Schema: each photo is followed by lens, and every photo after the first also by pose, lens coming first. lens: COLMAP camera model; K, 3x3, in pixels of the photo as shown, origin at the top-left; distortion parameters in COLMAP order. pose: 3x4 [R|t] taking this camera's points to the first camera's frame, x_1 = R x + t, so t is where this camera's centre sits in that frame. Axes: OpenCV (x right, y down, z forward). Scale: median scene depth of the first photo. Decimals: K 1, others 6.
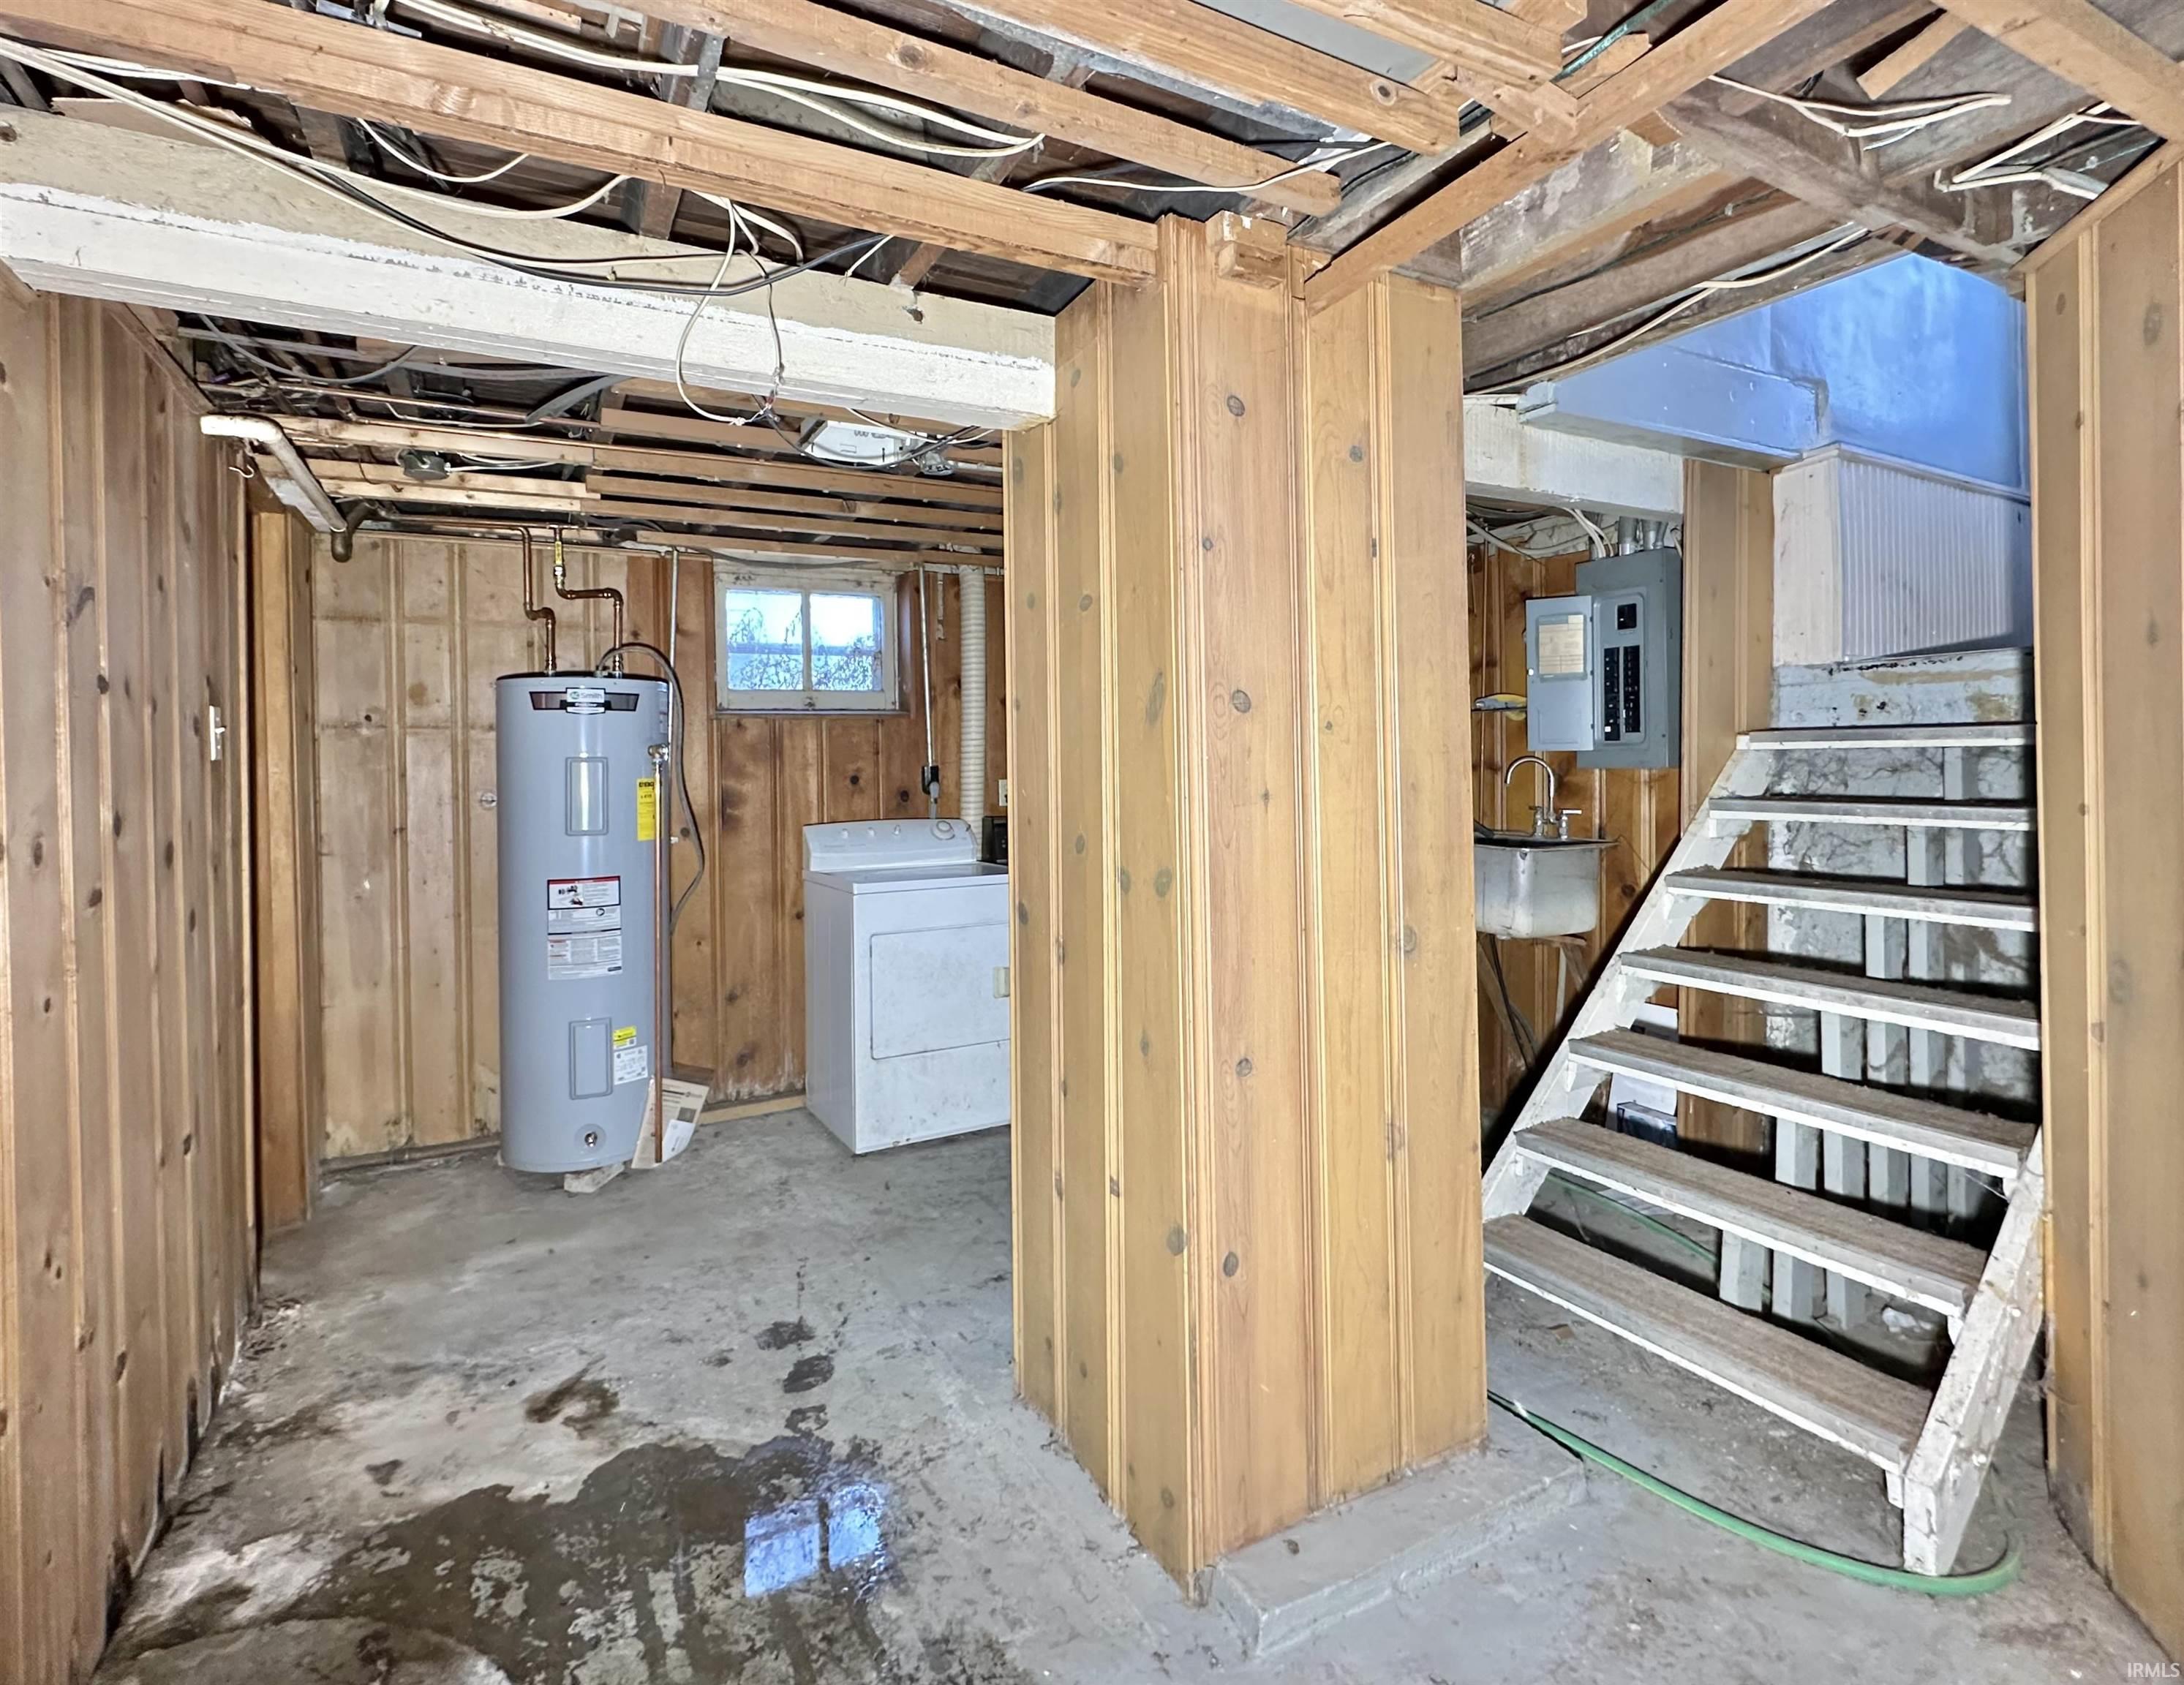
lens RADIAL K [[1068.0, 0, 1102.2], [0, 1068.0, 759.0], [0, 0, 1]] dist [0.000439, -0.000969]
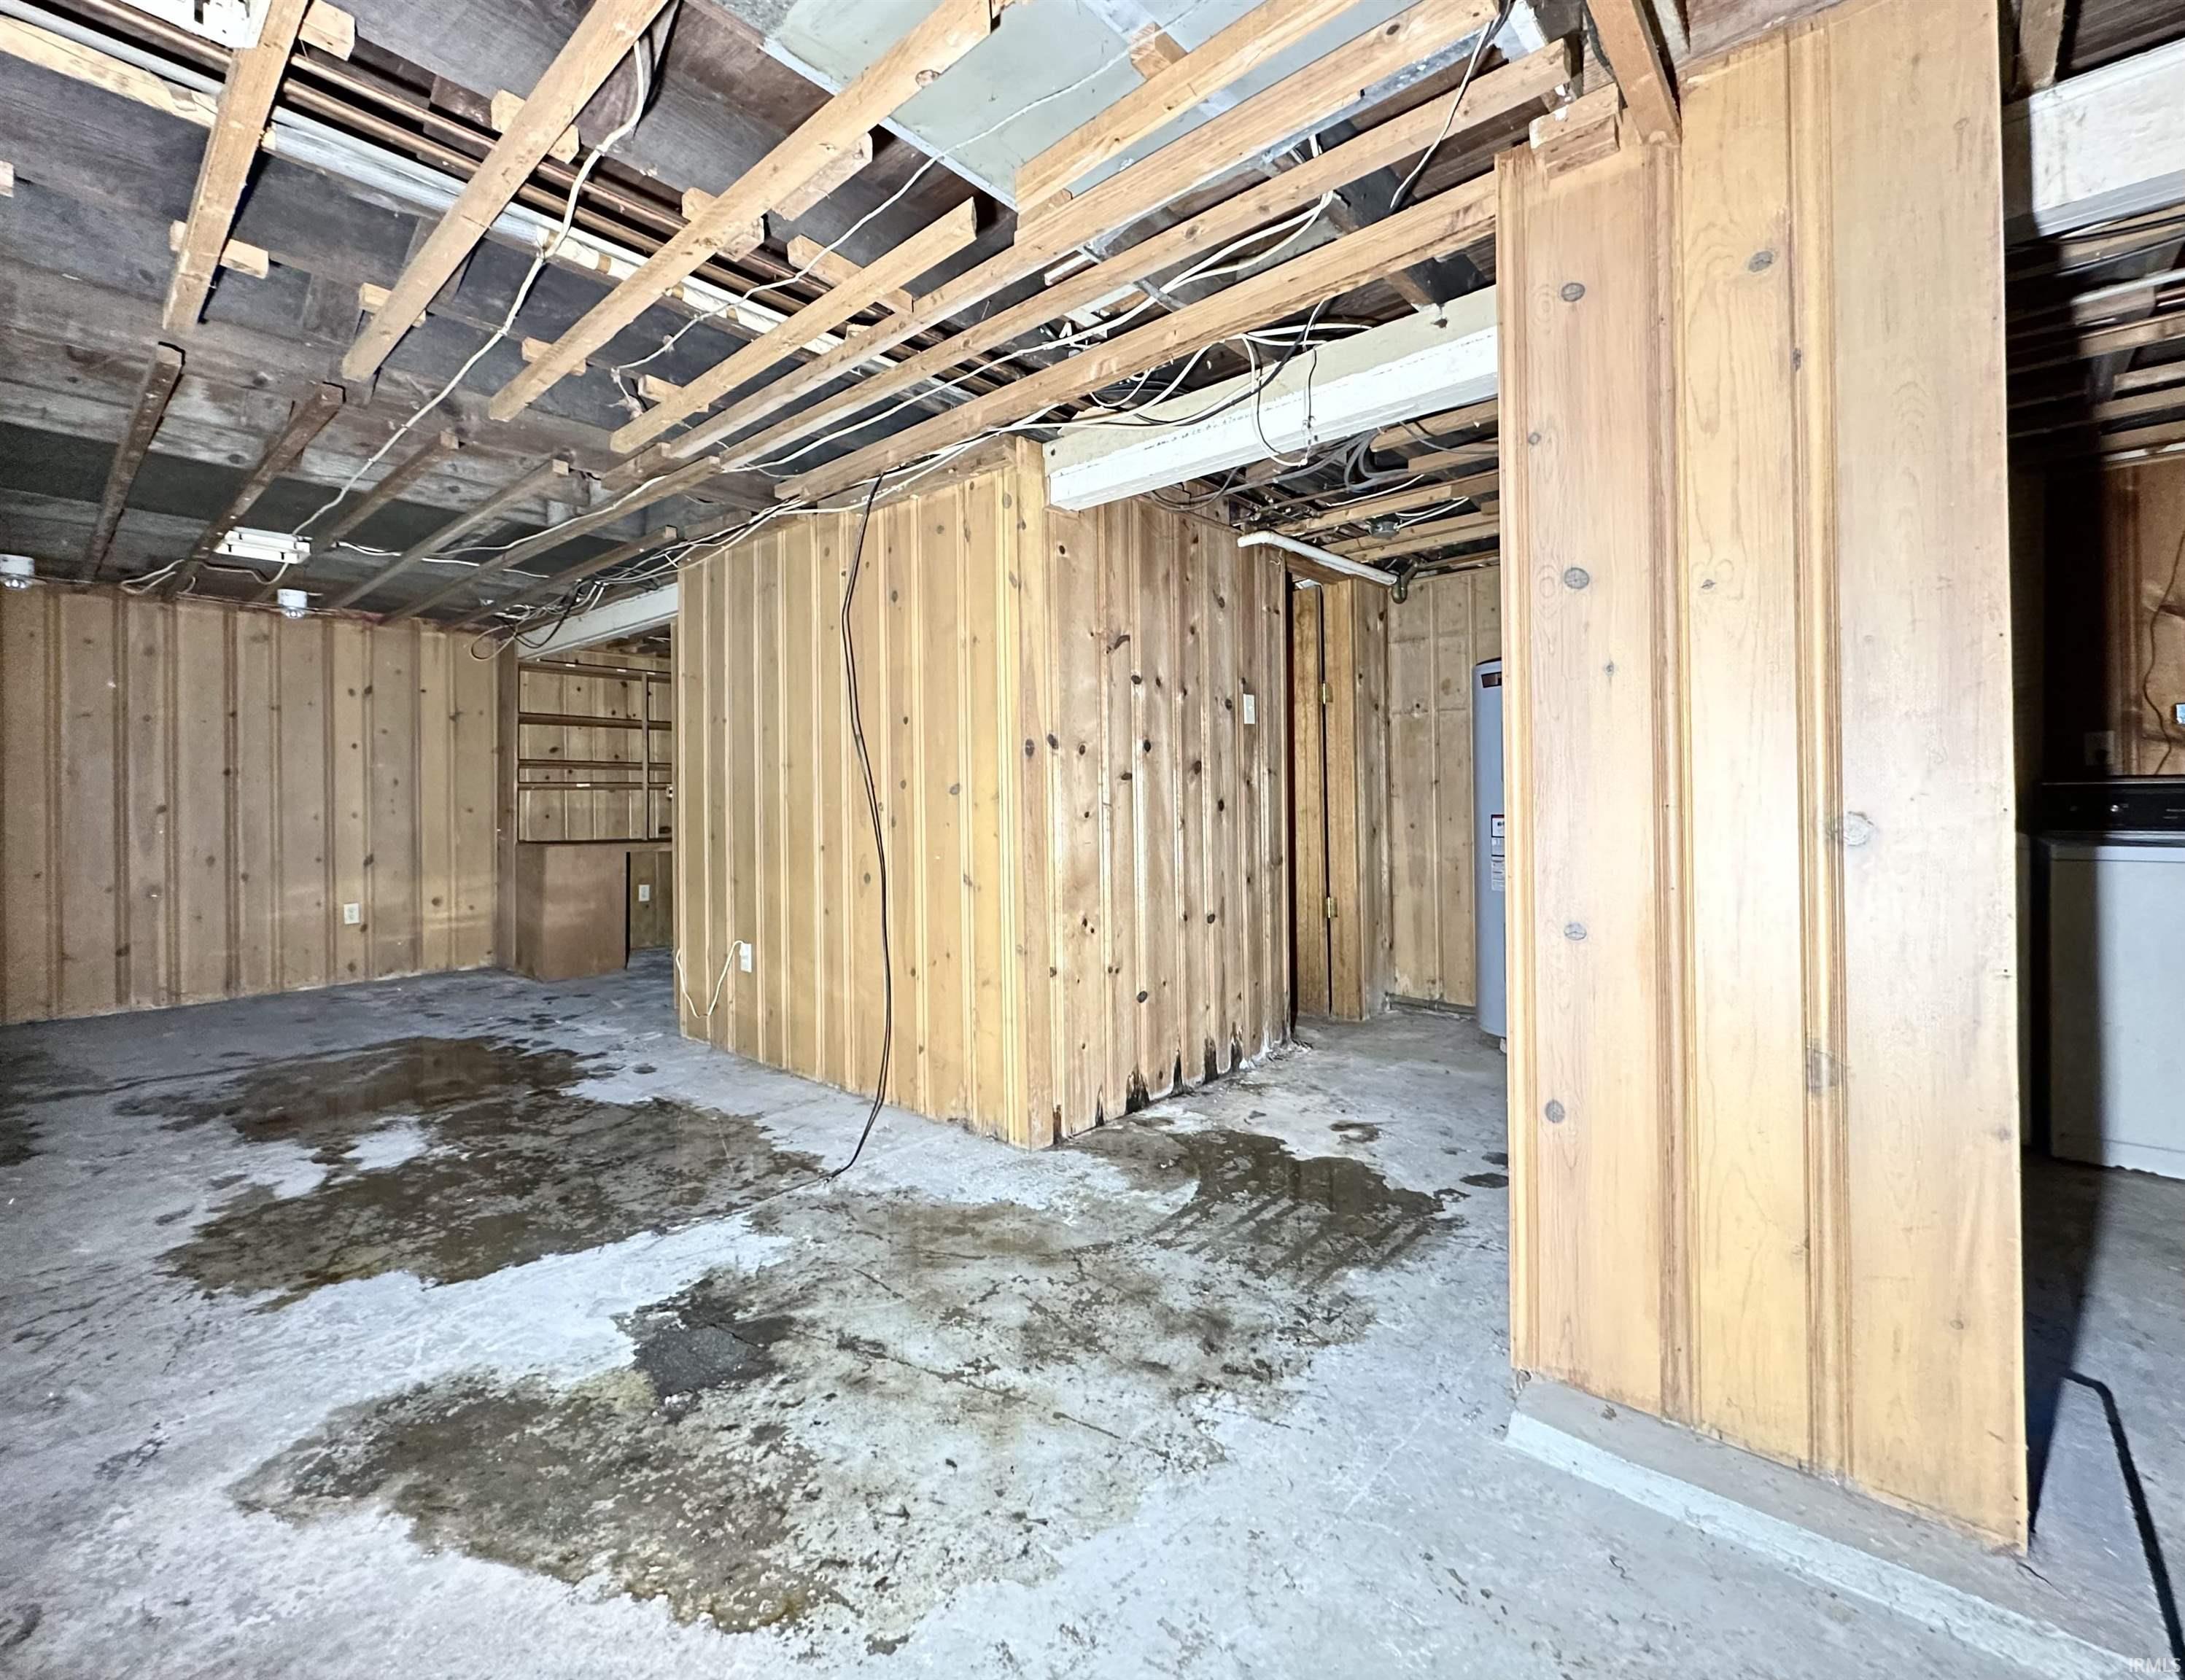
lens RADIAL K [[966.7, 0, 1102.2], [0, 966.7, 798.4], [0, 0, 1]] dist [-0.000953, 0.000079]
pose [[0.351194, 0.006809, -0.936278, 0.667887], [0.010730, 0.999879, 0.011296, 0.113200], [0.936241, -0.014013, 0.351079, 0.190251]]
